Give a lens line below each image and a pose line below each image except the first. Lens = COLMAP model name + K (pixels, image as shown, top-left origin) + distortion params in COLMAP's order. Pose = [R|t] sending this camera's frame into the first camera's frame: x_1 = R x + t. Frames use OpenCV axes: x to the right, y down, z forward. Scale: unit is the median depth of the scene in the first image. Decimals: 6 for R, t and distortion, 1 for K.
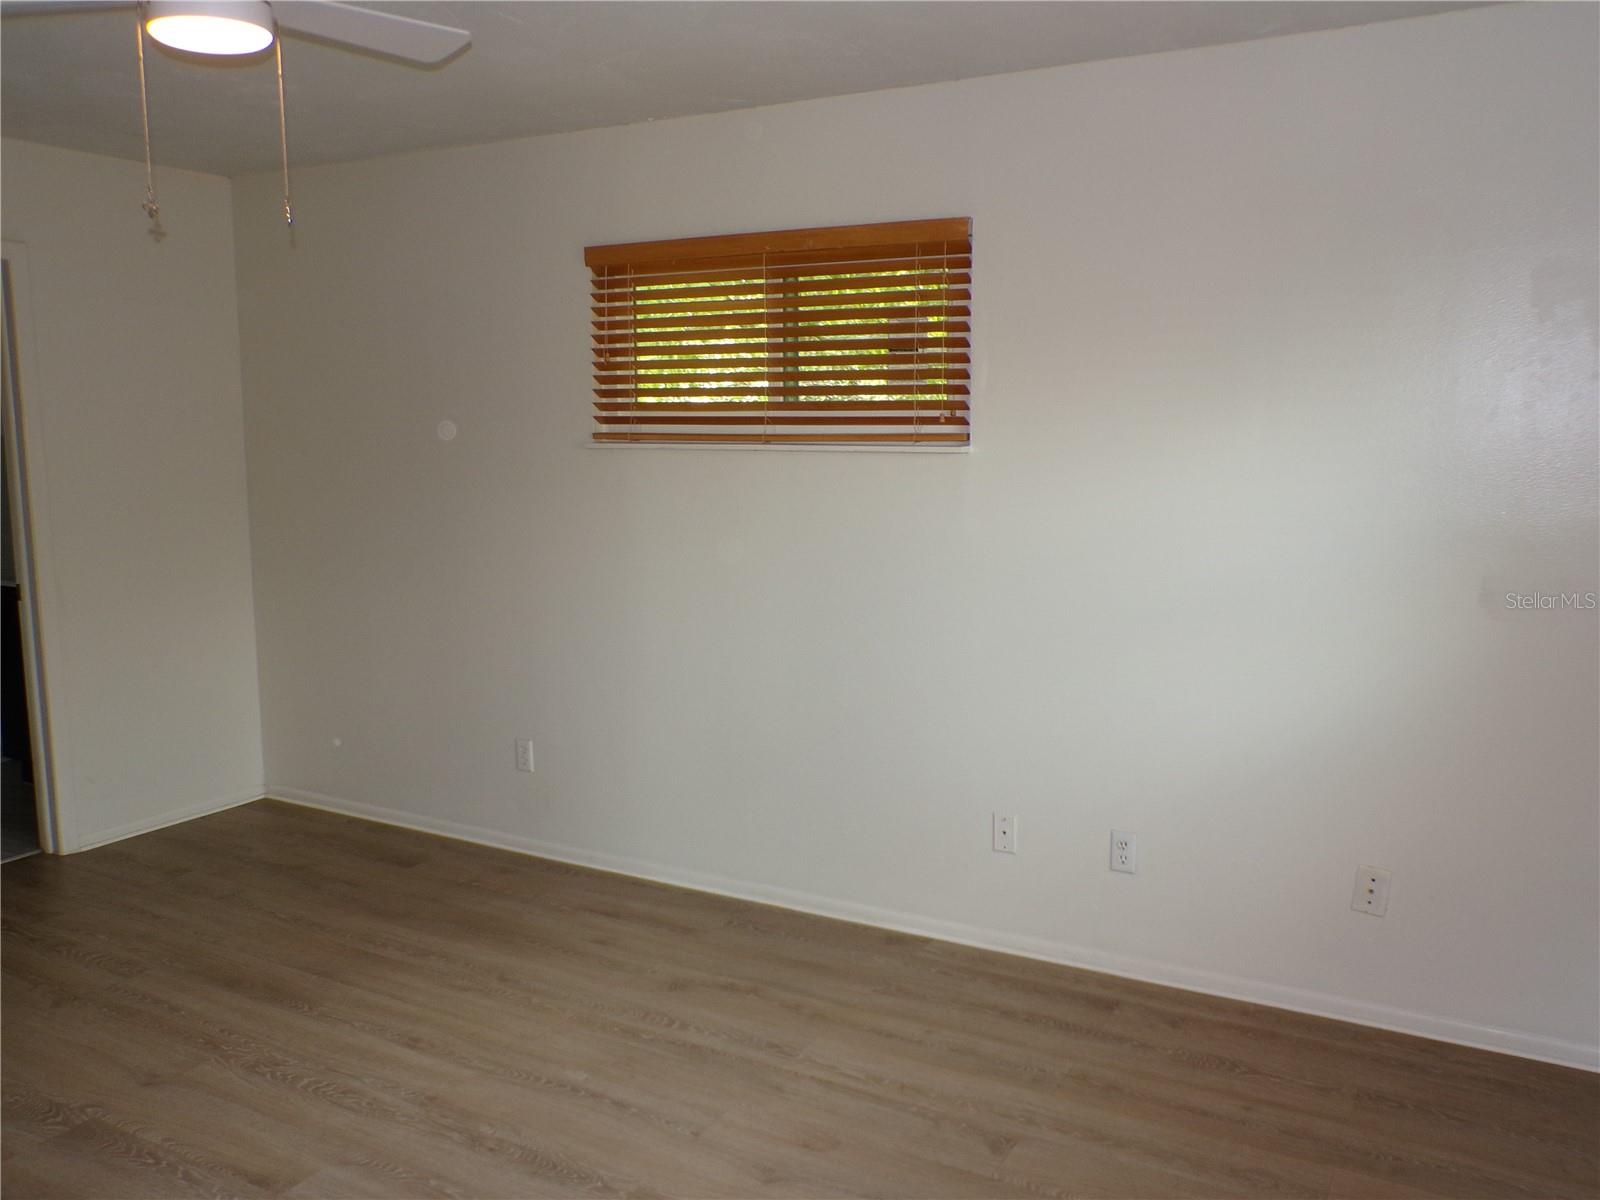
lens RADIAL K [[1351.9, 0, 800.0], [0, 1351.9, 600.0], [0, 0, 1]] dist [-0.004169, -0.001975]
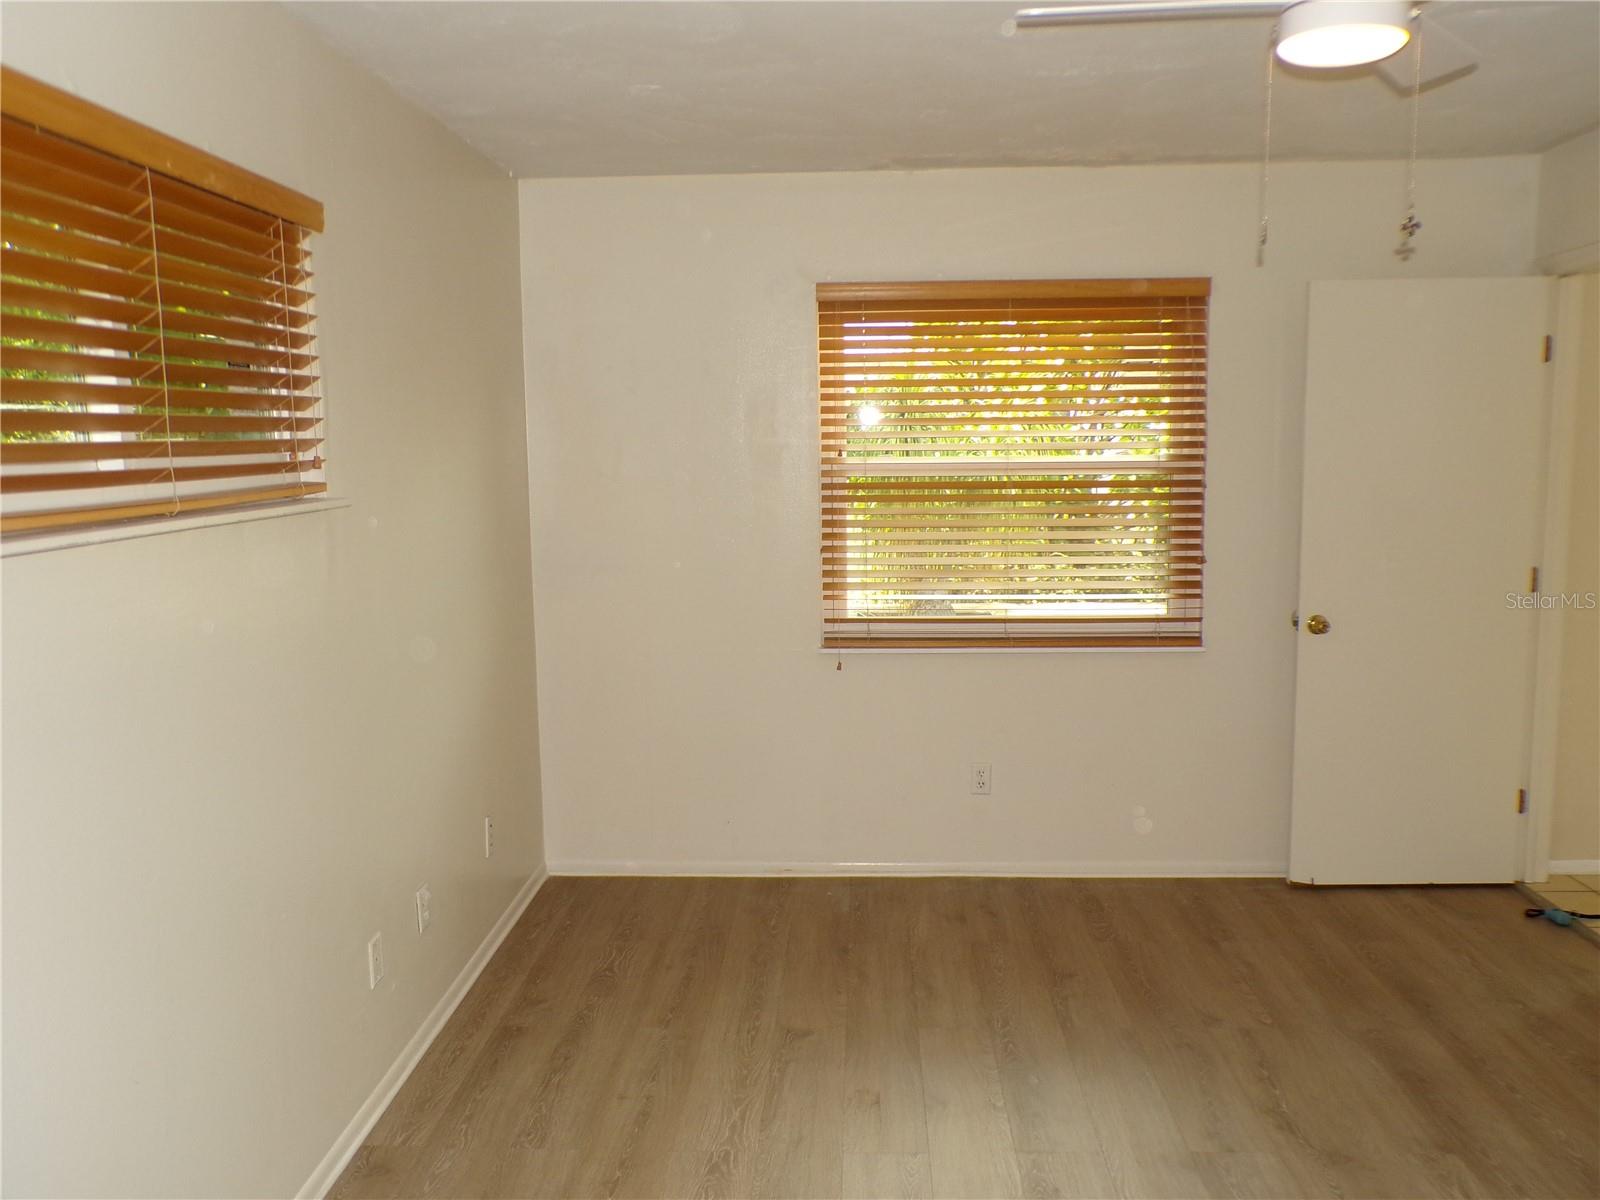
lens RADIAL K [[1351.9, 0, 800.0], [0, 1351.9, 600.0], [0, 0, 1]] dist [-0.004169, -0.001975]
pose [[-0.461986, -0.086436, 0.882665, -0.796109], [0.154183, 0.972257, 0.175909, -0.167617], [-0.873382, 0.217360, -0.435842, 1.294662]]
